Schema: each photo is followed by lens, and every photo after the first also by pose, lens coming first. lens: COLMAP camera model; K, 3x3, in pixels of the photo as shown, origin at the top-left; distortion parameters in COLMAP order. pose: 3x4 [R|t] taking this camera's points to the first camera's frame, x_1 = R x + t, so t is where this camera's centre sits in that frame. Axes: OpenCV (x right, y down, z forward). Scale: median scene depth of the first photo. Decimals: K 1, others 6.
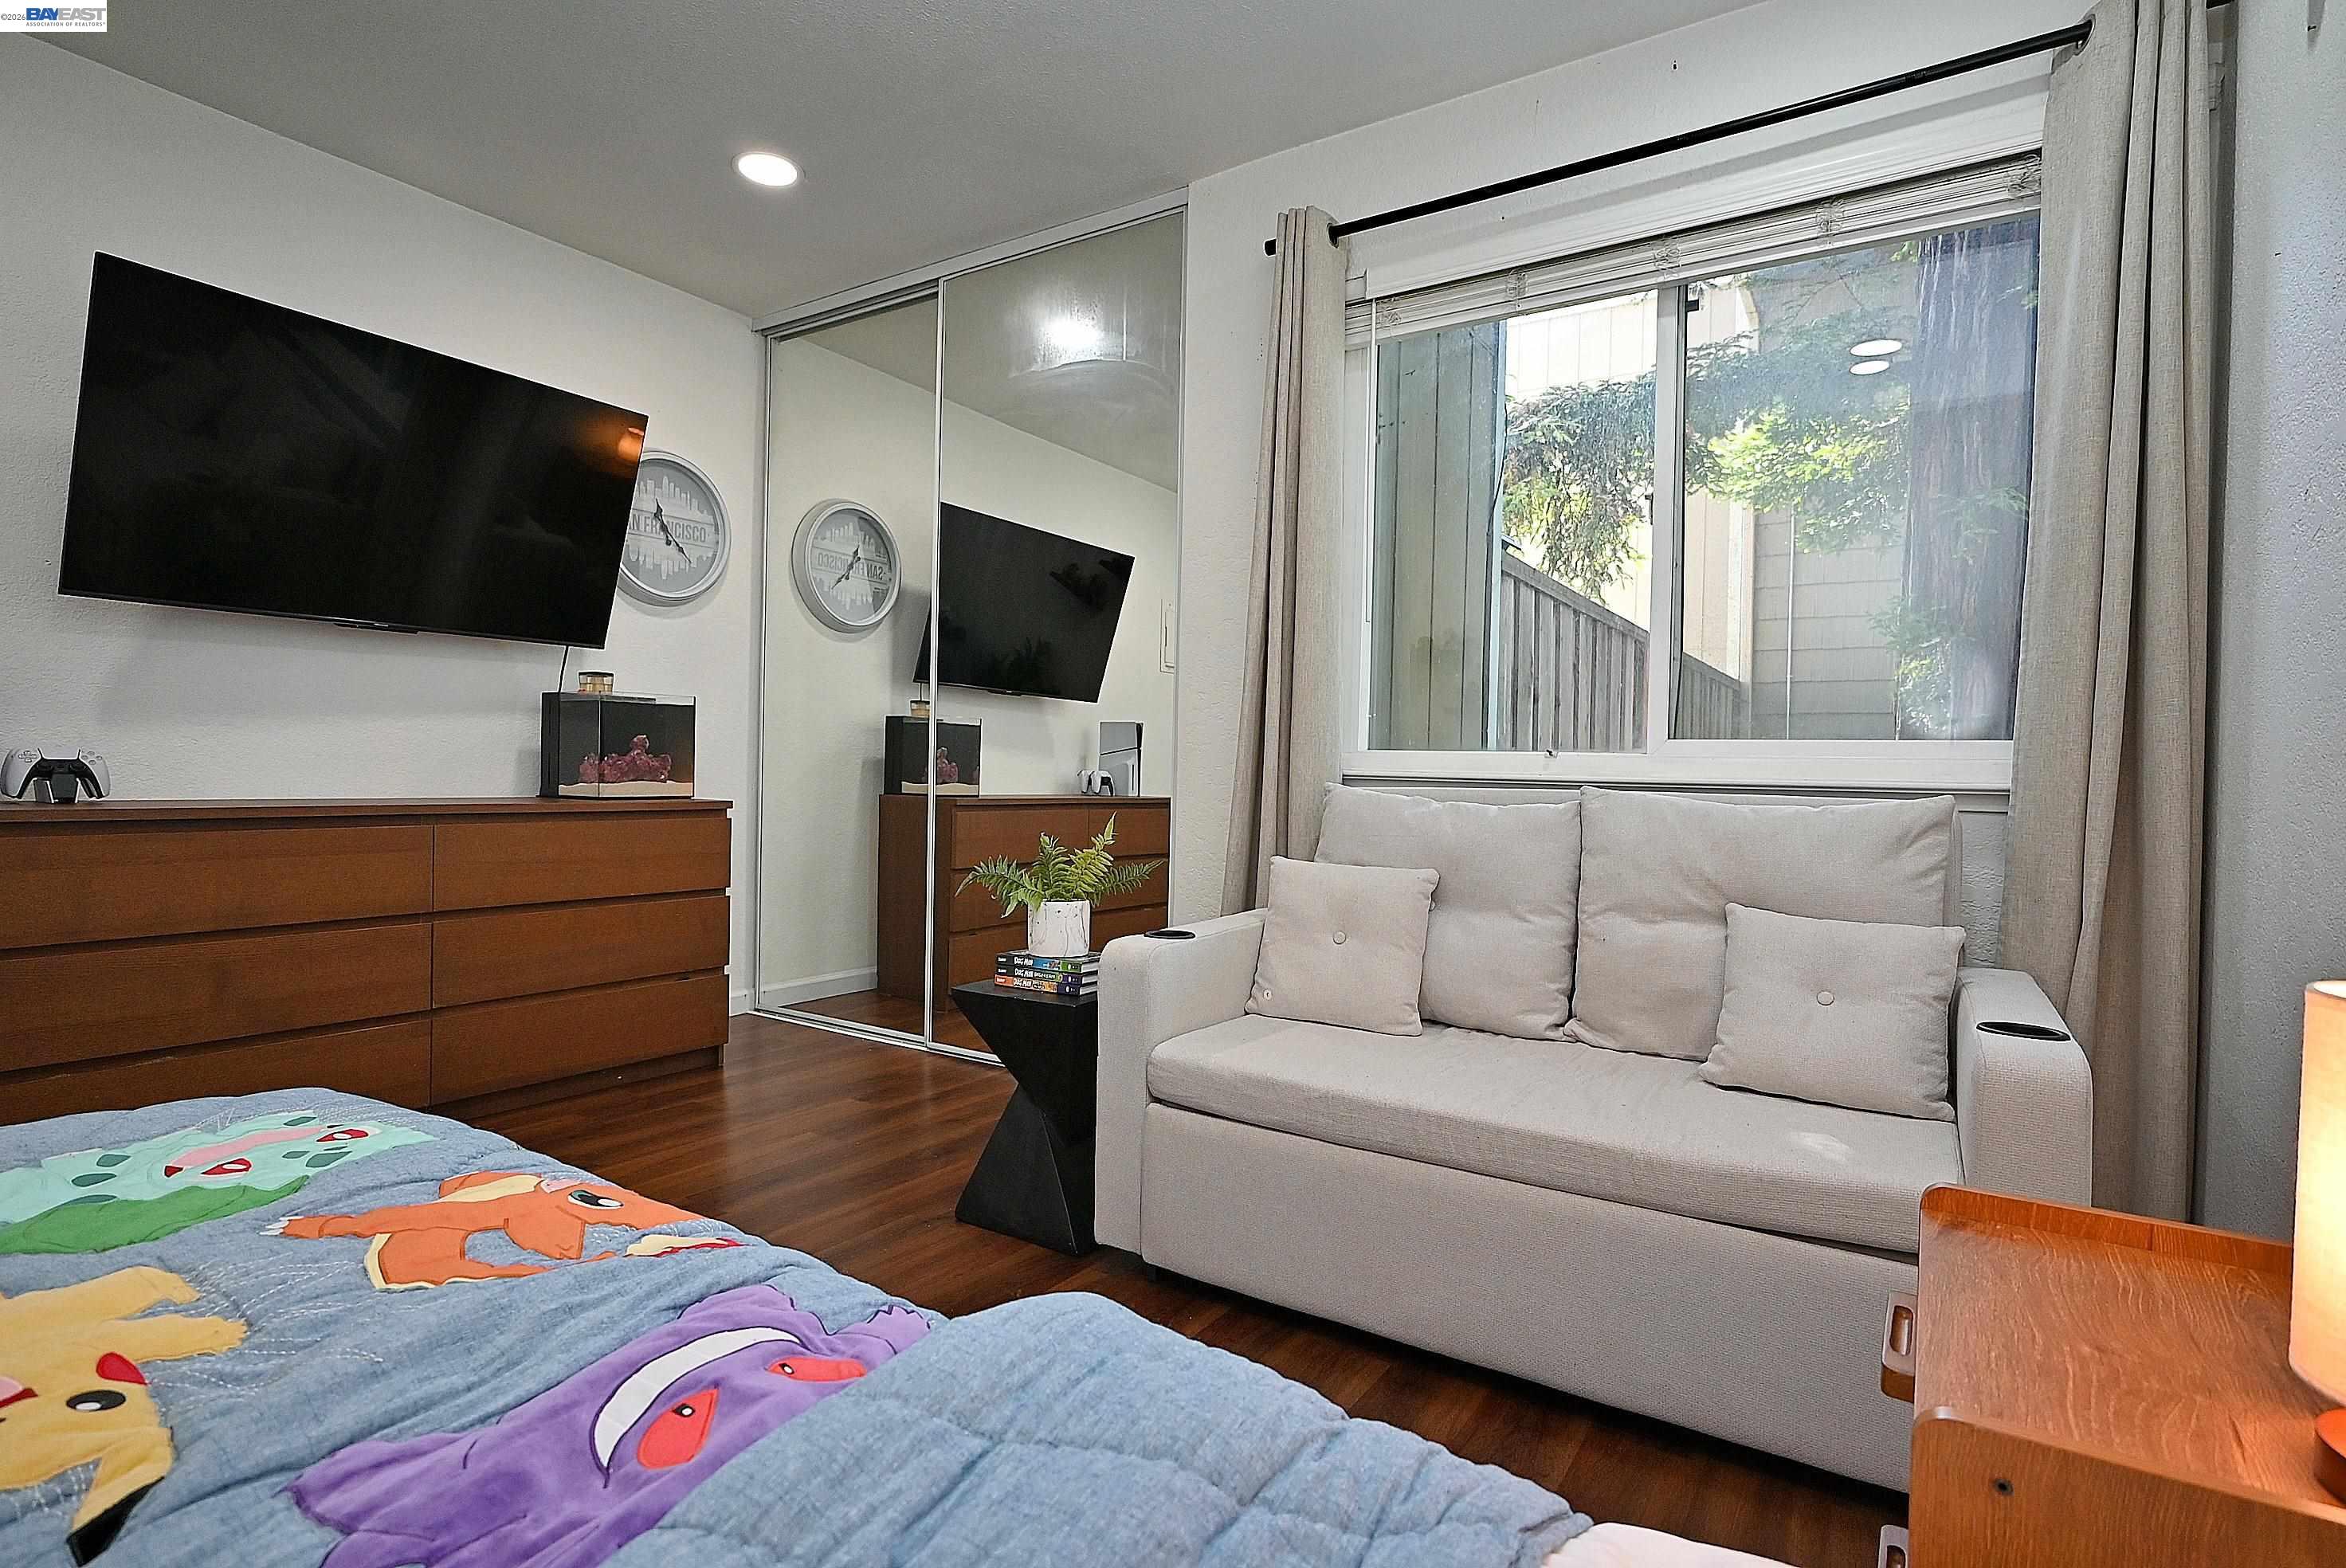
lens RADIAL K [[1165.0, 0, 1182.0], [0, 1165.0, 786.2], [0, 0, 1]] dist [-0.007627, 0.003651]
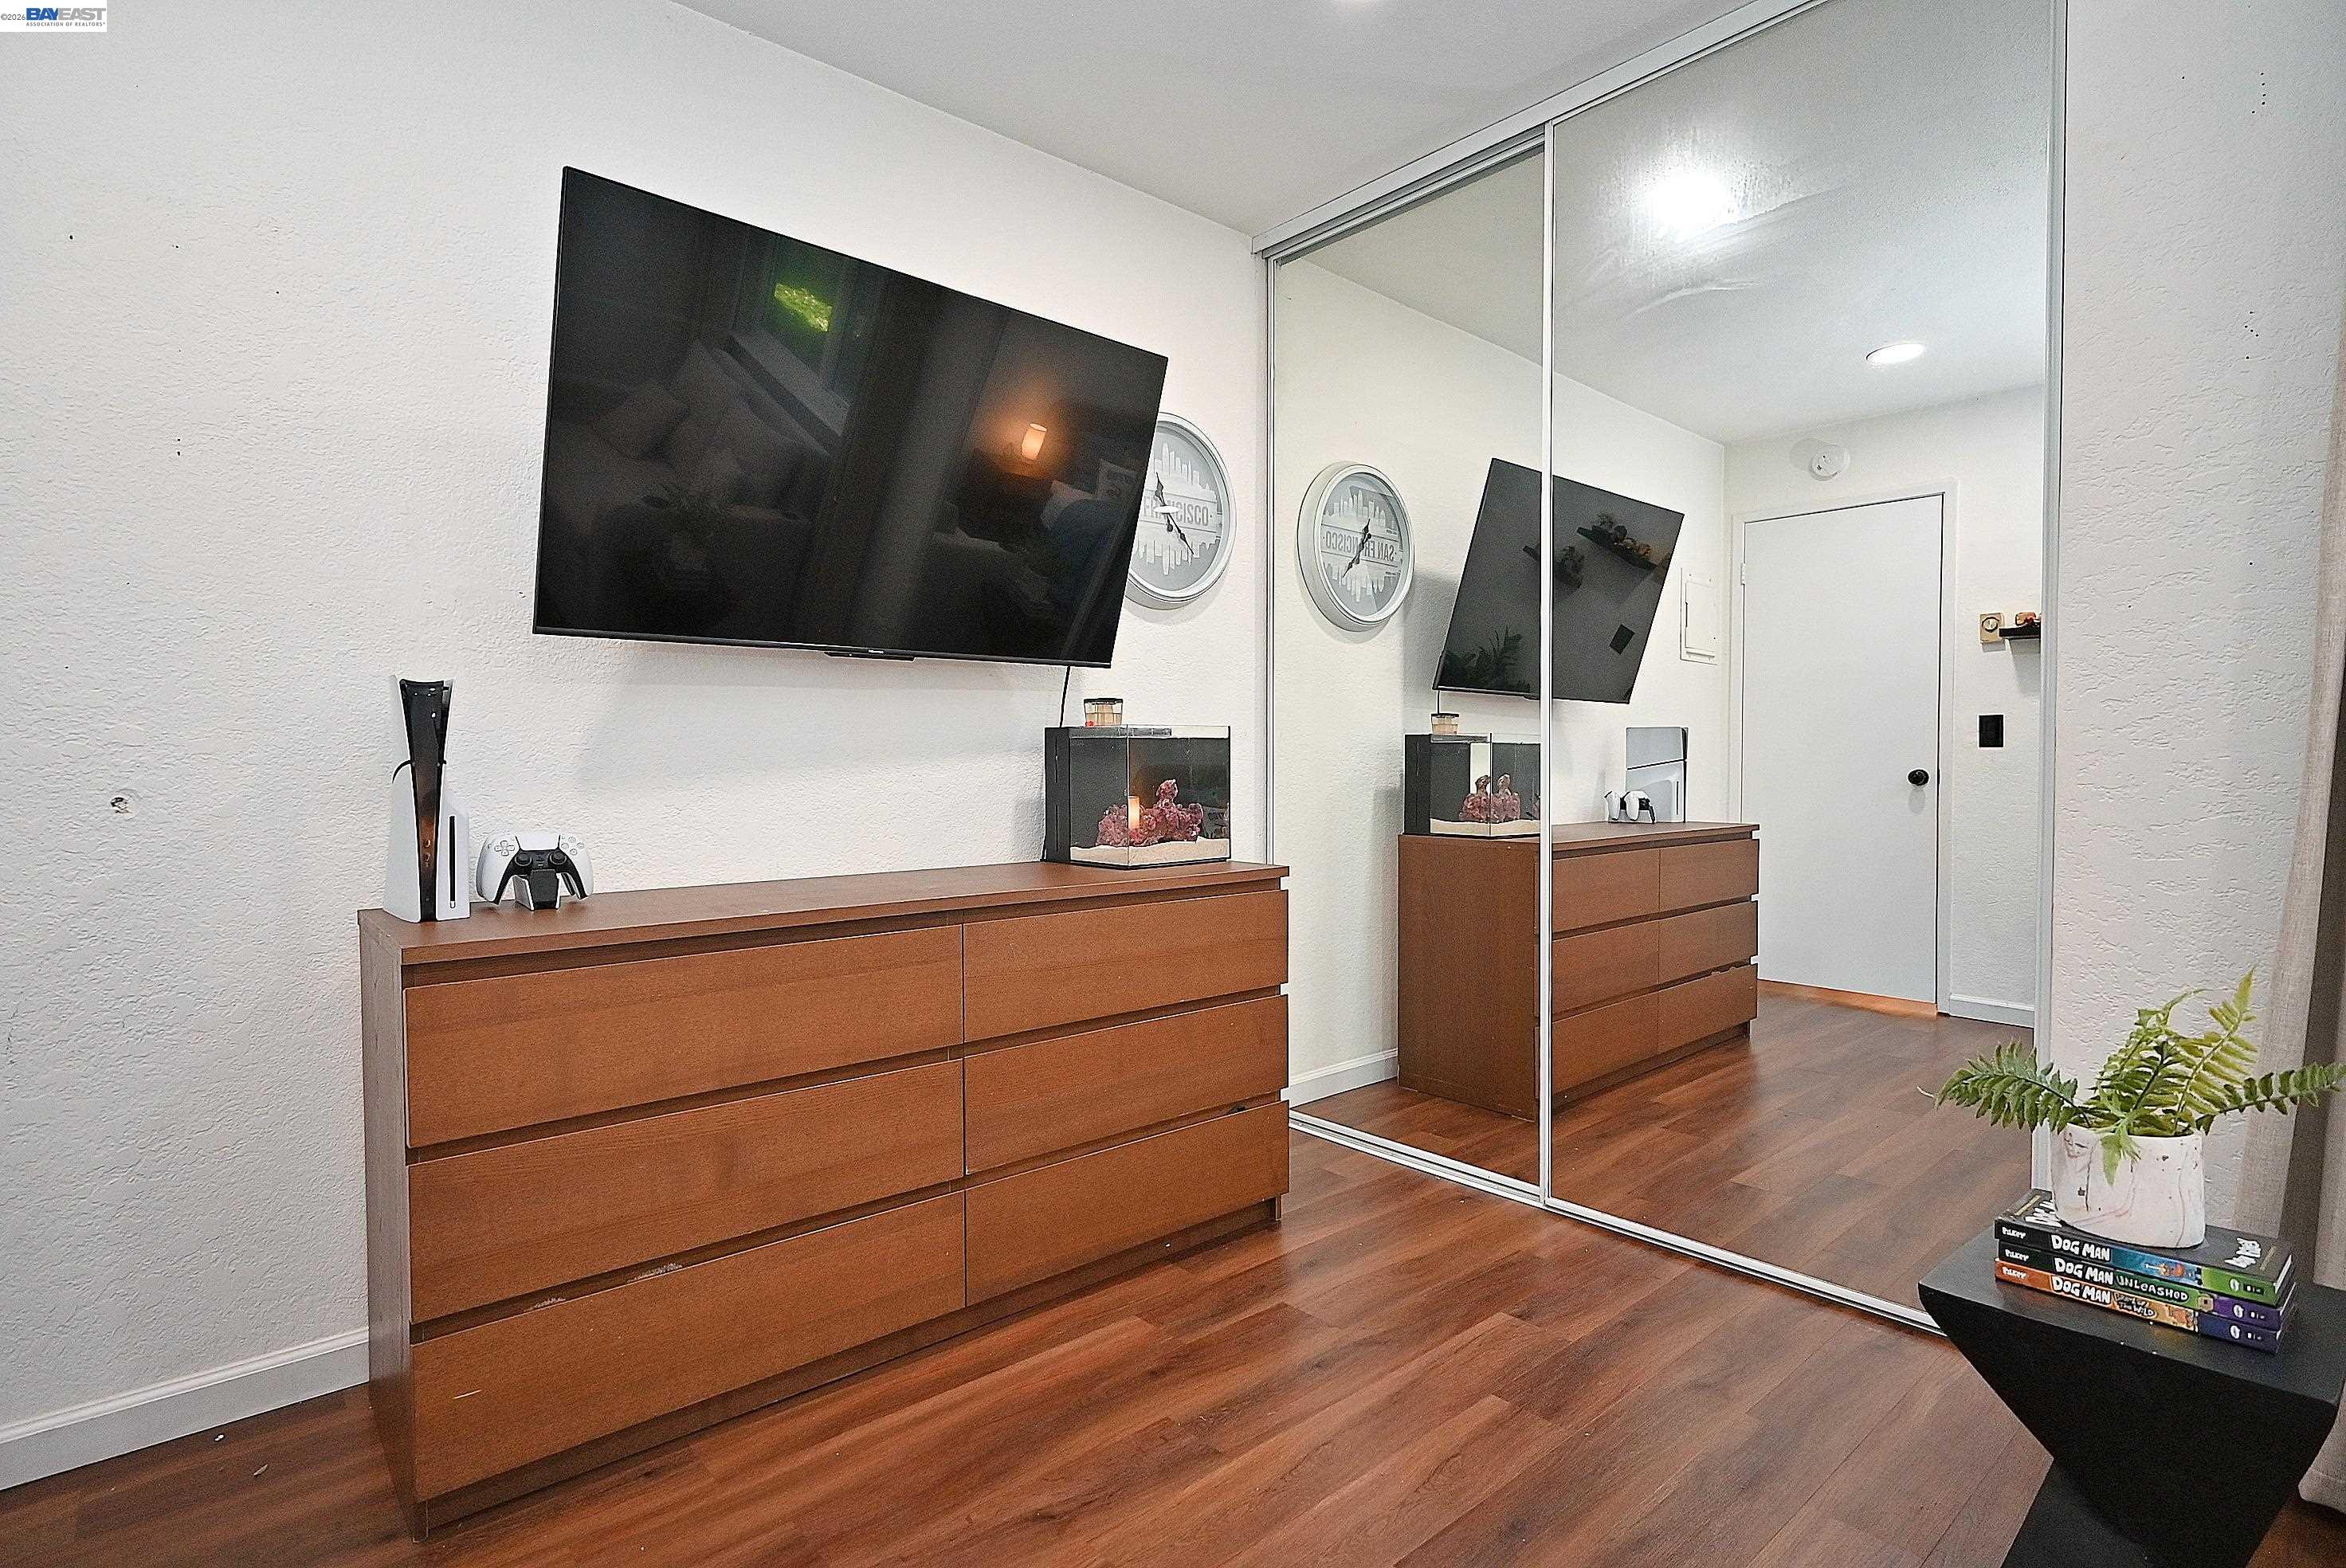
lens RADIAL K [[1165.0, 0, 1182.7], [0, 1165.0, 786.0], [0, 0, 1]] dist [-0.007627, 0.003651]
pose [[0.964476, -0.017585, -0.263583, -0.247929], [0.019857, 0.999785, 0.005960, -0.042774], [0.263422, -0.010982, 0.964618, 0.260620]]
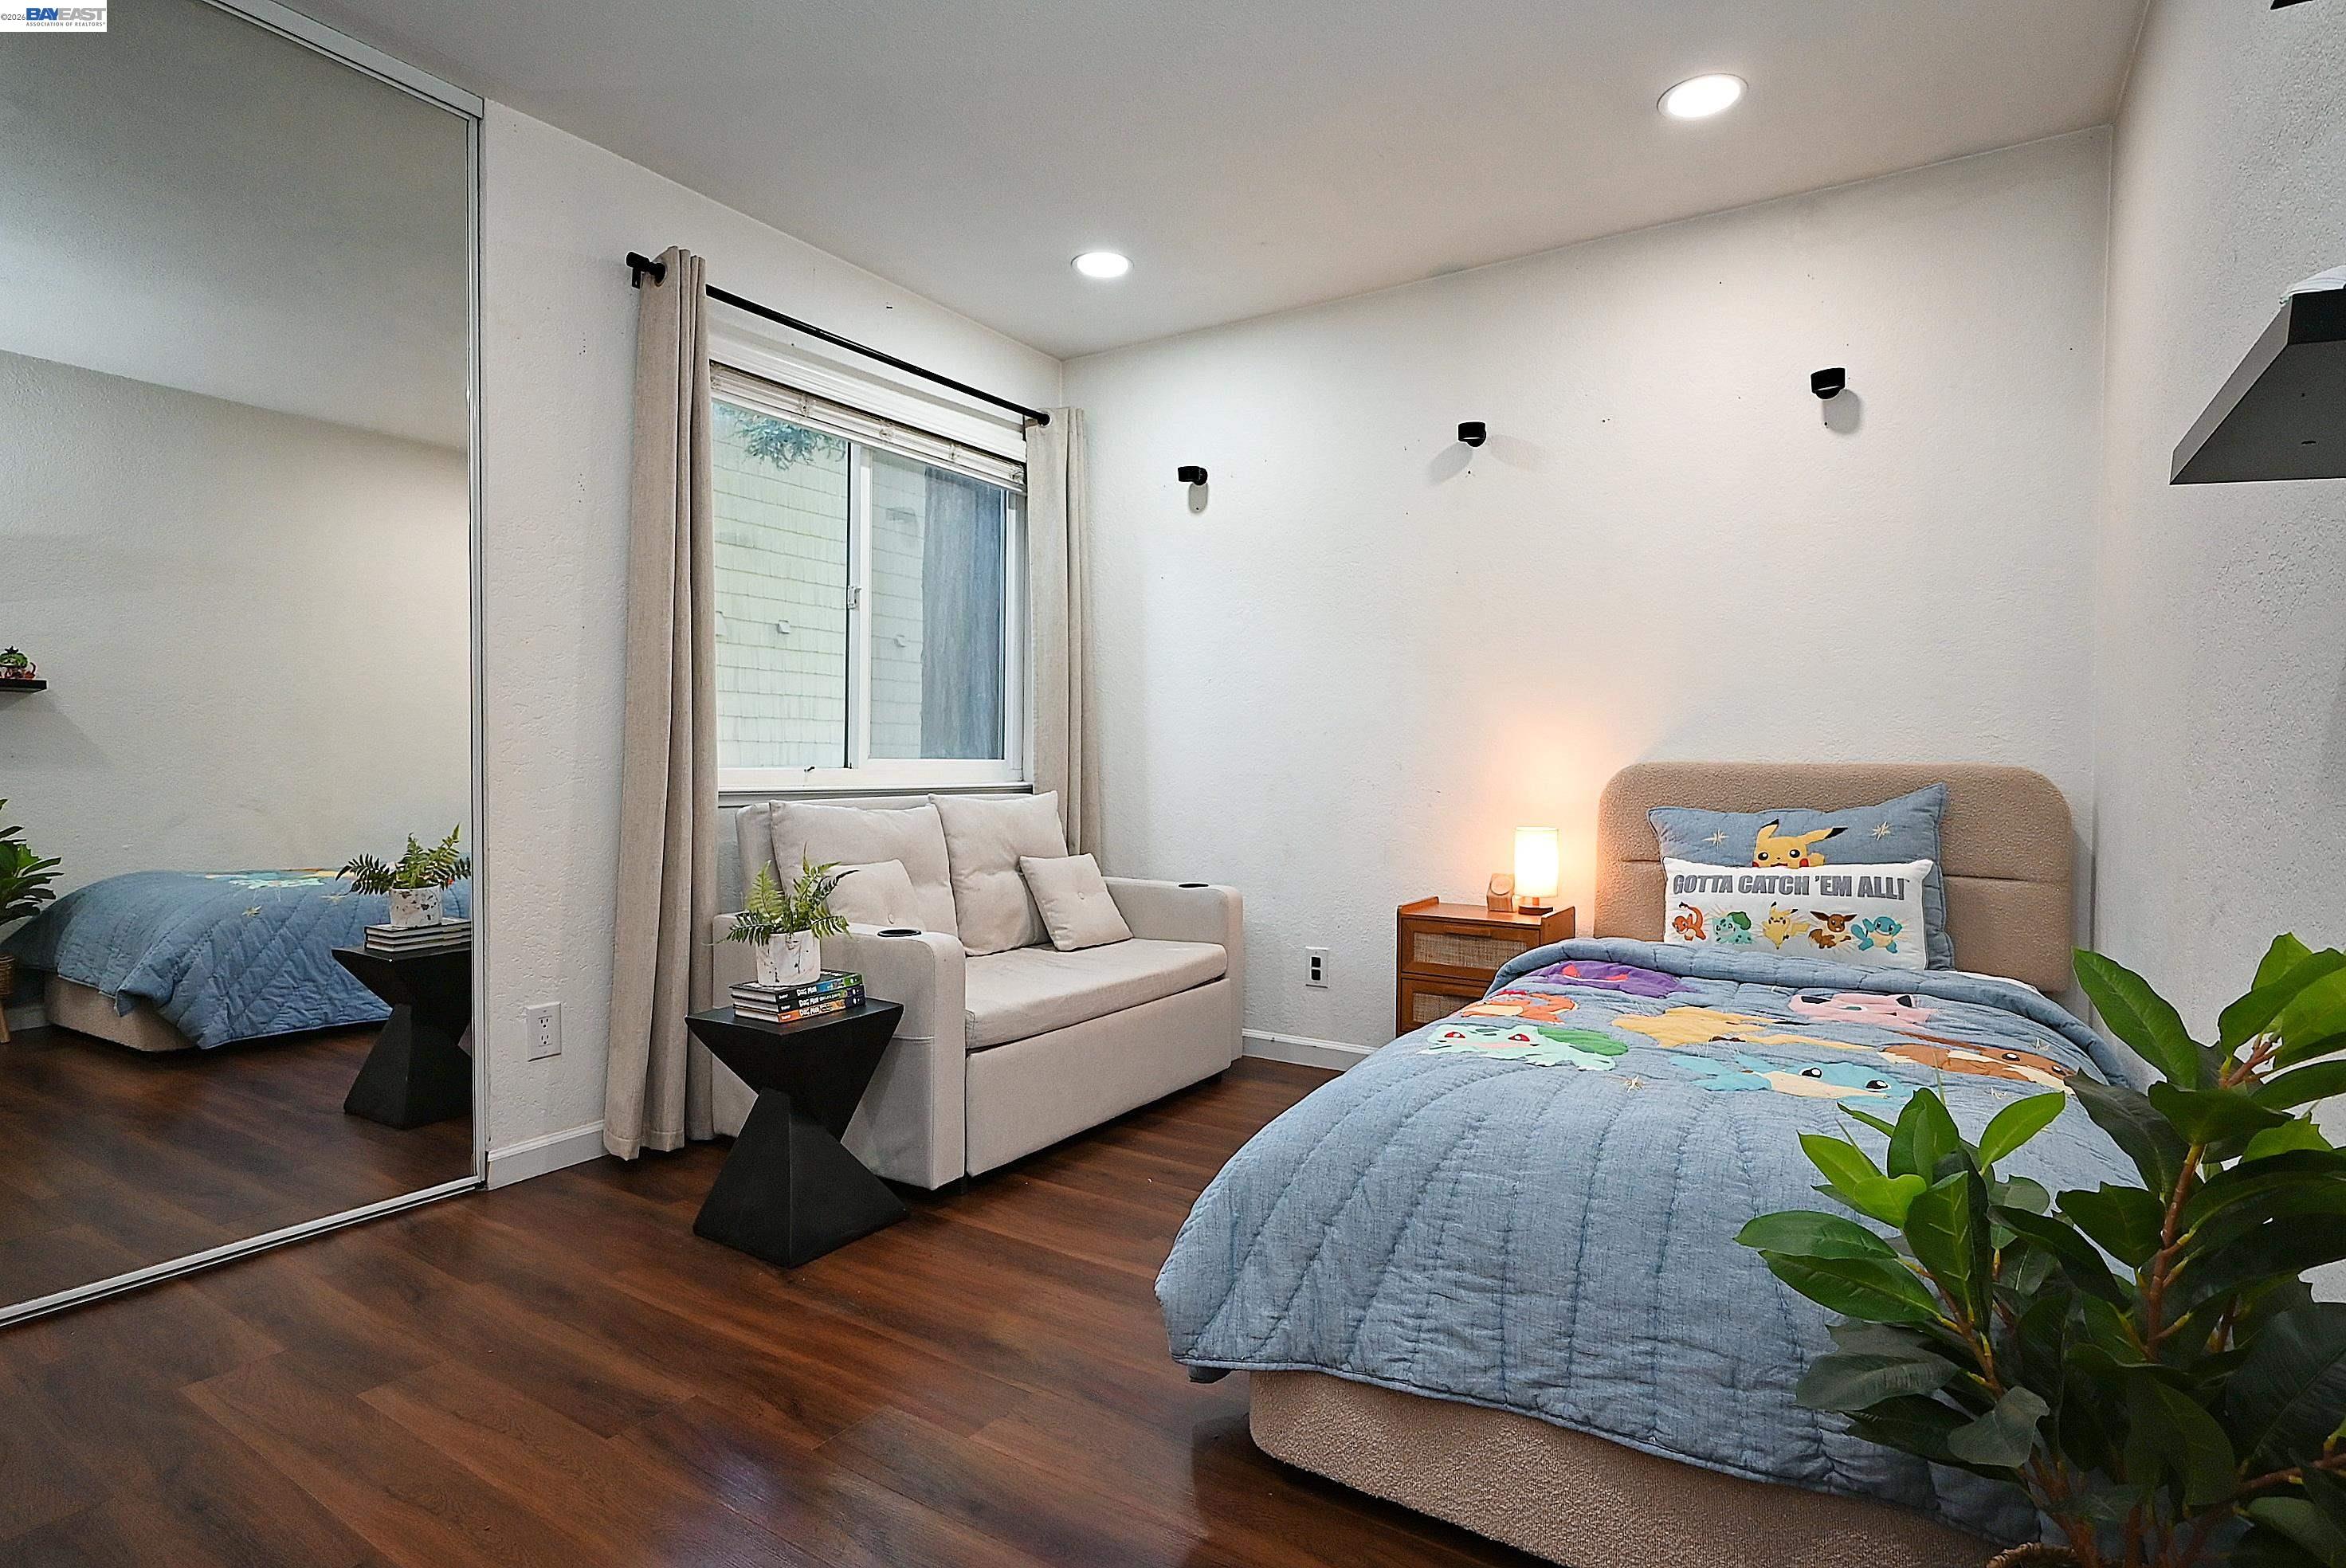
lens RADIAL K [[1165.0, 0, 1190.4], [0, 1165.0, 779.6], [0, 0, 1]] dist [-0.007627, 0.003651]
pose [[-0.020231, -0.034250, 0.999209, -0.749340], [0.008132, 0.999374, 0.034420, -0.043137], [-0.999762, 0.008822, -0.019939, 0.445287]]
